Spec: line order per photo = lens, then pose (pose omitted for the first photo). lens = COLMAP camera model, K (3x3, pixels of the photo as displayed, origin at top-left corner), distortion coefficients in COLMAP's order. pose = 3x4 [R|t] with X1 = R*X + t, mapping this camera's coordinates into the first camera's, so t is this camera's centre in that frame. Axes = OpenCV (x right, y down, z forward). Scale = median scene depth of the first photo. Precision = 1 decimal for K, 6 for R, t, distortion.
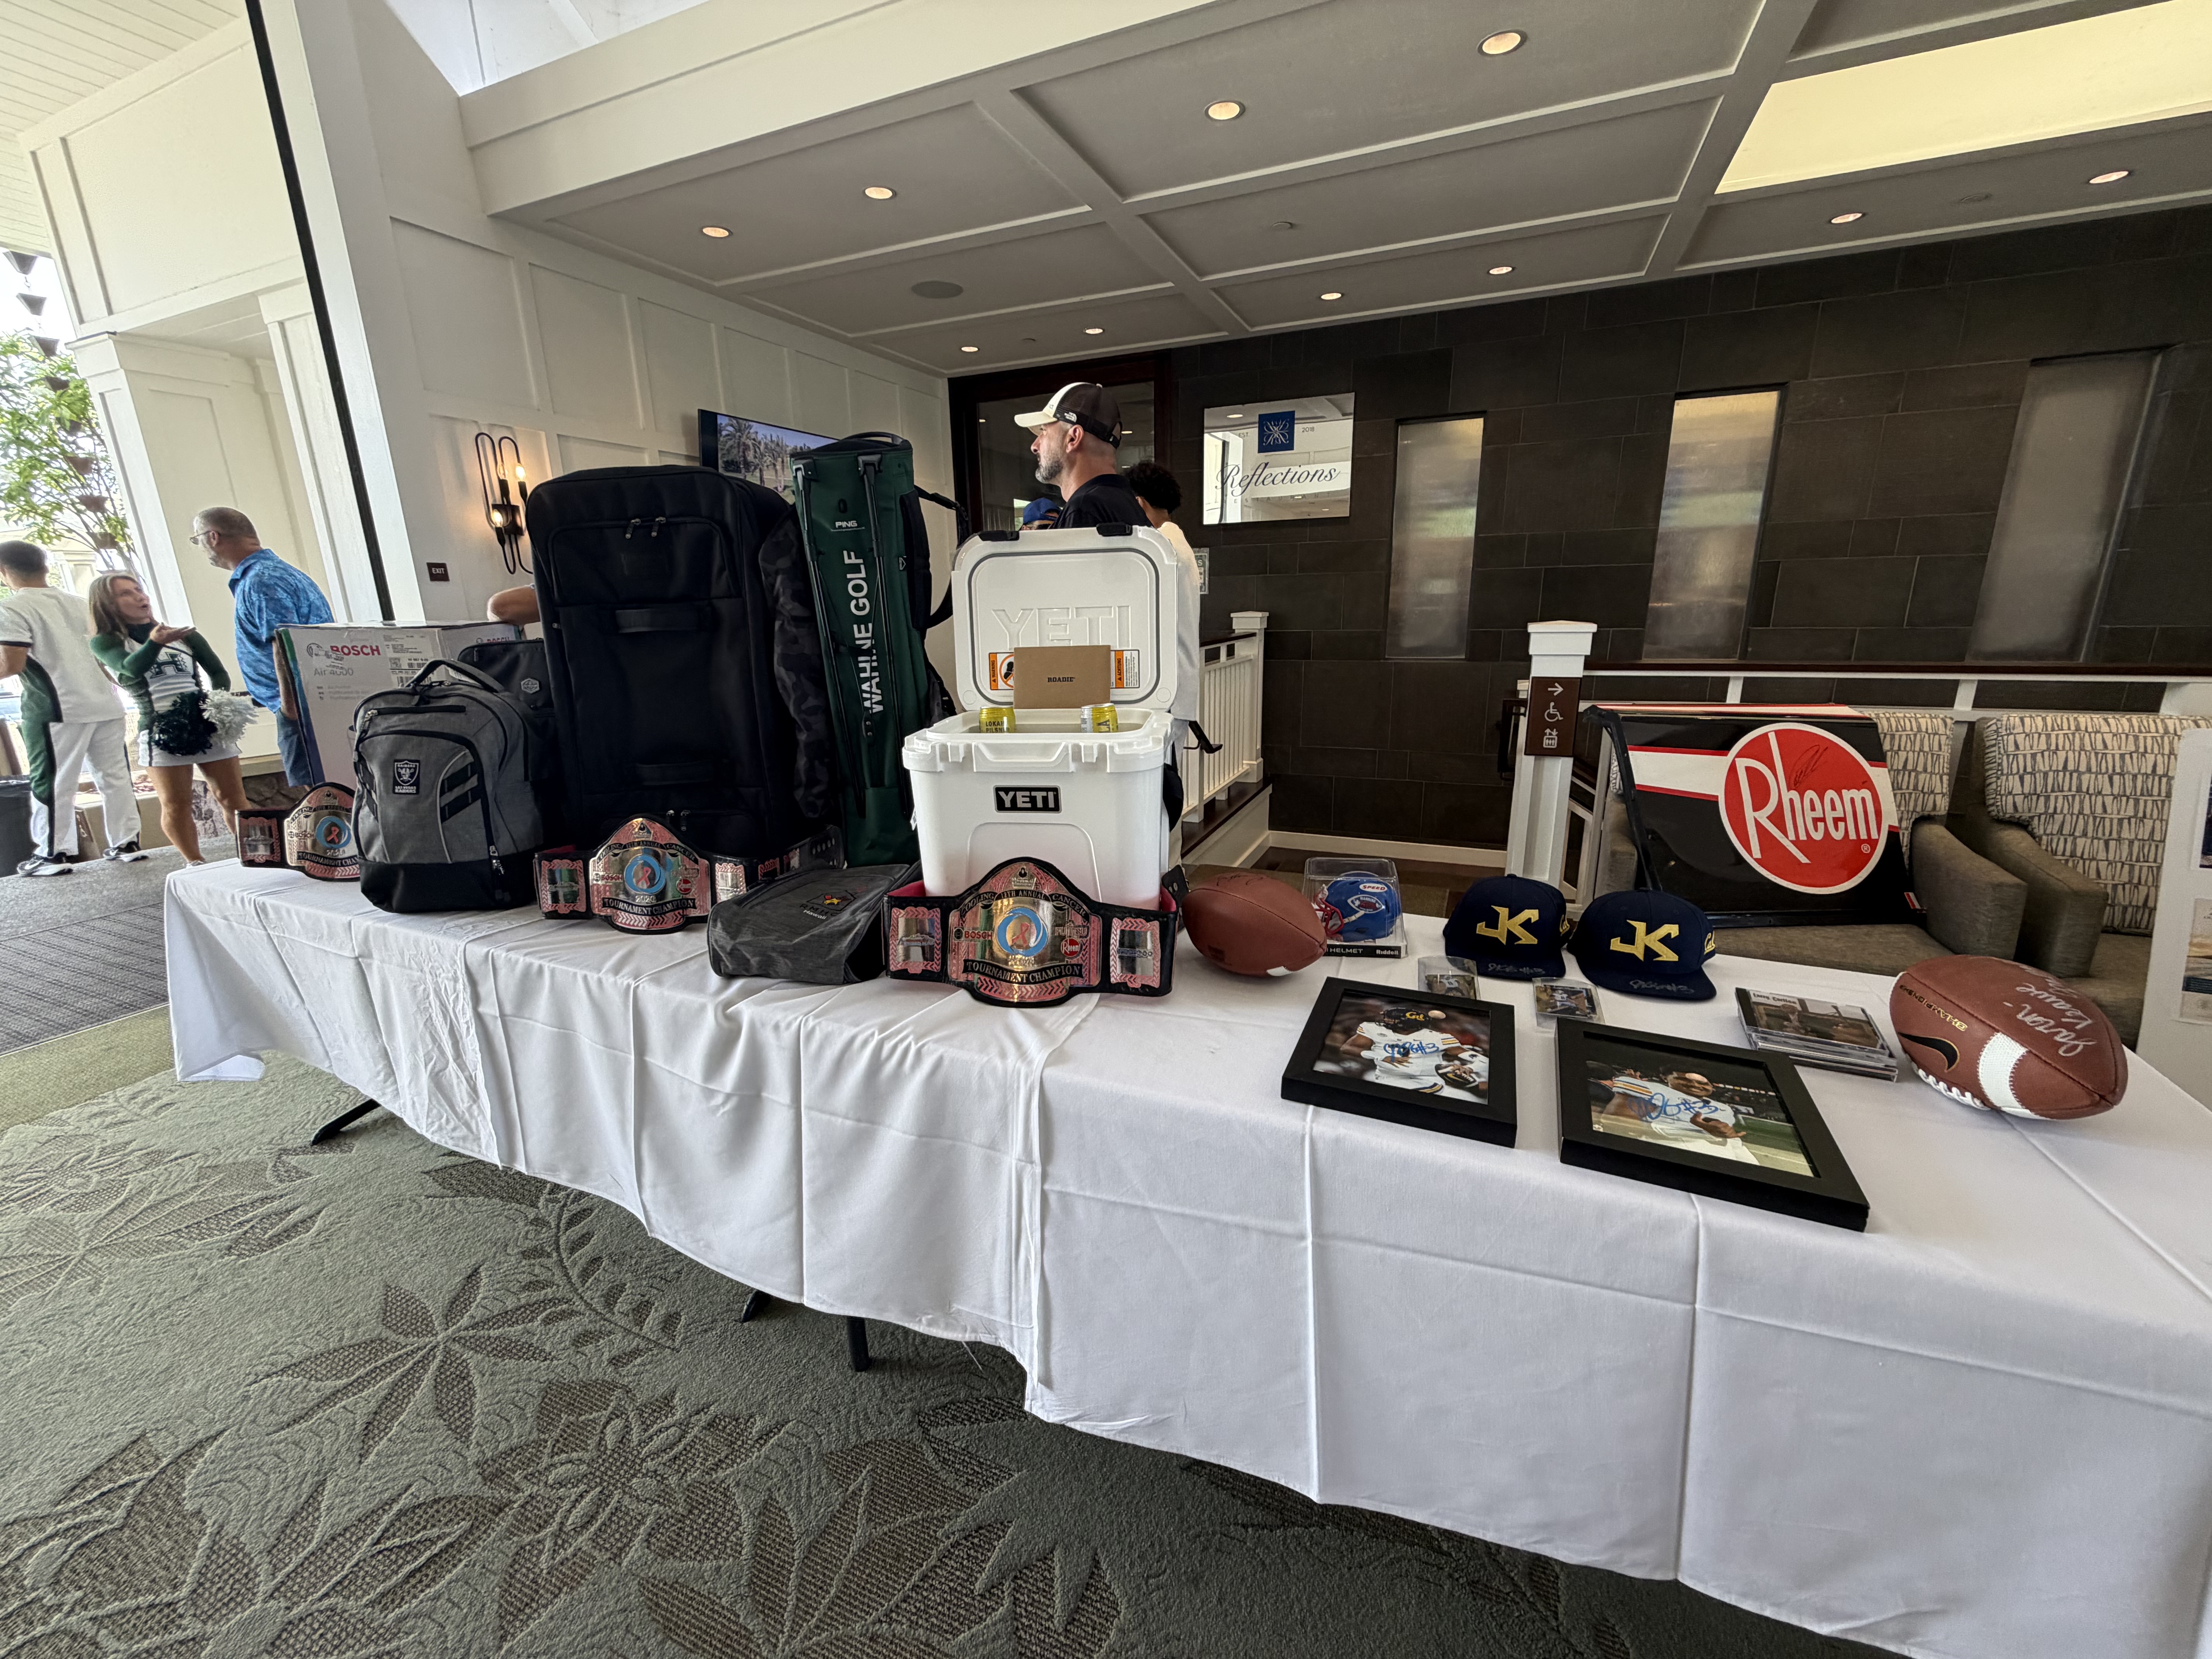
lens RADIAL K [[888.0, 0, 1110.1], [0, 888.0, 830.0], [0, 0, 1]] dist [0.007759, -0.001259]
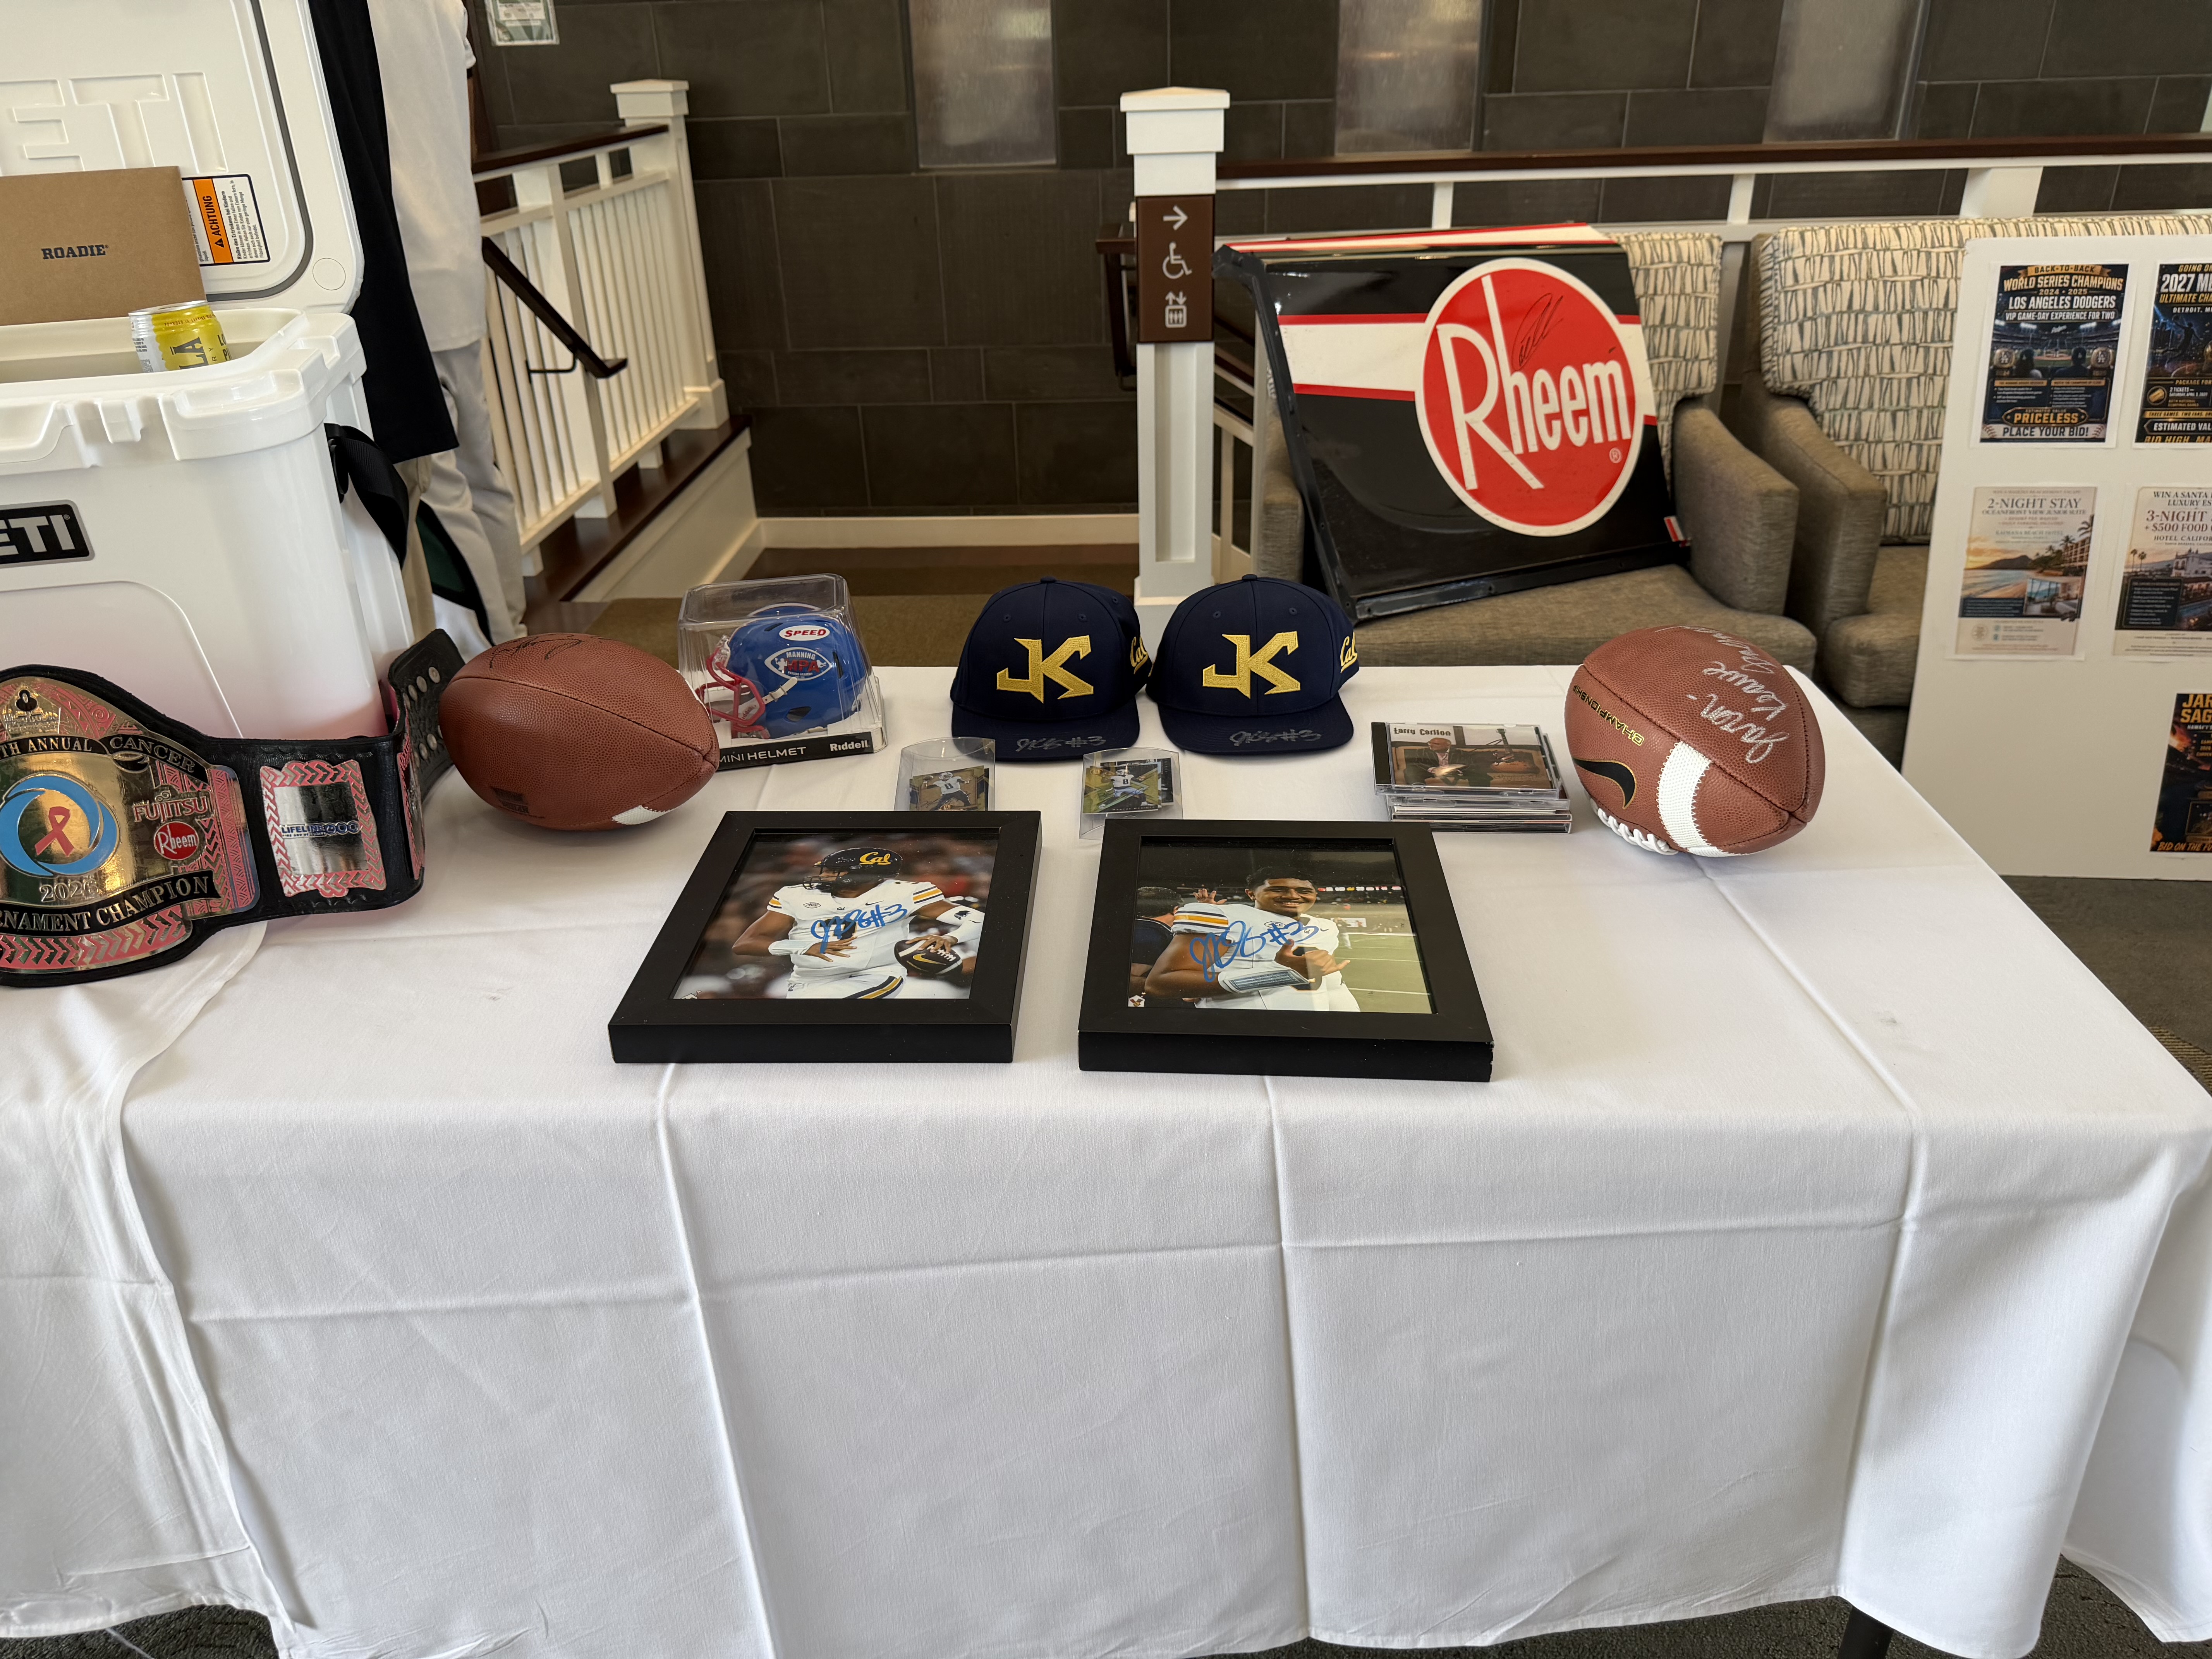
lens RADIAL K [[1582.3, 0, 1105.9], [0, 1582.3, 825.8], [0, 0, 1]] dist [0.039119, -0.045912]
pose [[0.930345, -0.170847, 0.324452, 0.112975], [0.103703, 0.971293, 0.214094, -0.006052], [-0.351715, -0.165535, 0.921355, 0.026016]]
